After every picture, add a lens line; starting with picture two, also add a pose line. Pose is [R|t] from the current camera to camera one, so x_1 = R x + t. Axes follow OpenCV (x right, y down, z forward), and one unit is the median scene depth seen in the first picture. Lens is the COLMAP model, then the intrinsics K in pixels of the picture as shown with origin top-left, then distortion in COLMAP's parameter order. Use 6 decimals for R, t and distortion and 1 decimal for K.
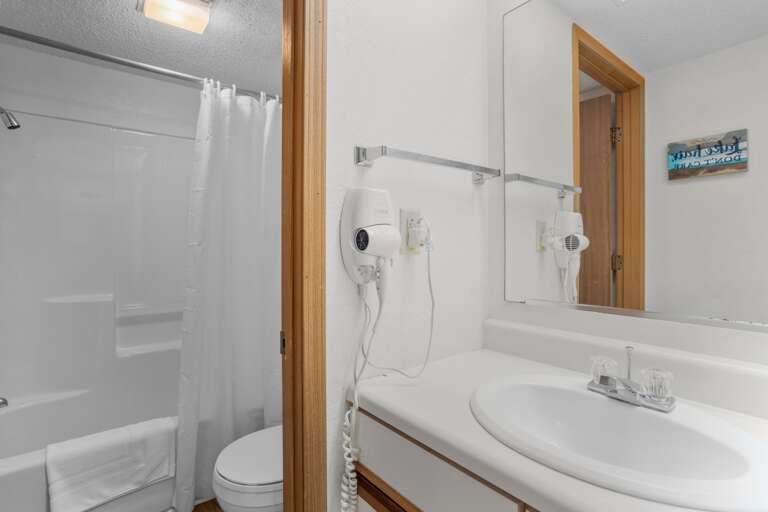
lens RADIAL K [[370.0, 0, 382.0], [0, 370.0, 253.2], [0, 0, 1]] dist [0.013111, 0.000606]
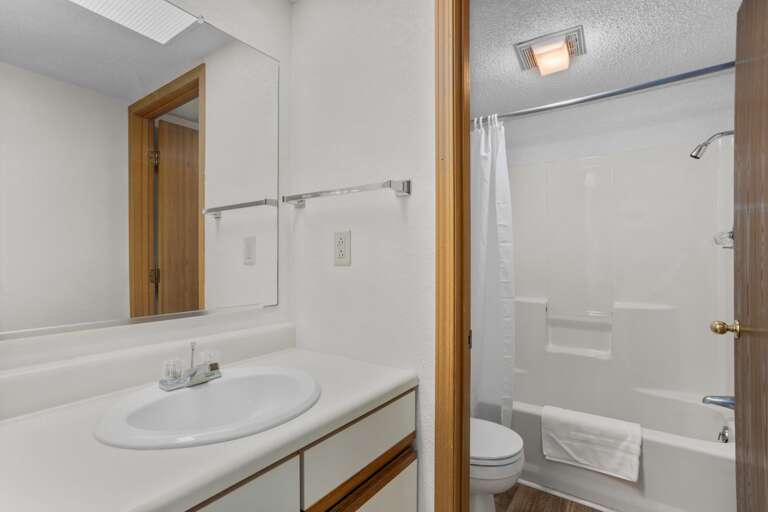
lens RADIAL K [[370.0, 0, 381.9], [0, 370.0, 257.9], [0, 0, 1]] dist [0.013111, 0.000606]
pose [[-0.284990, -0.000079, 0.958531, -0.706414], [-0.003061, 0.999995, -0.000827, -0.028803], [-0.958526, -0.003170, -0.284989, 0.756591]]
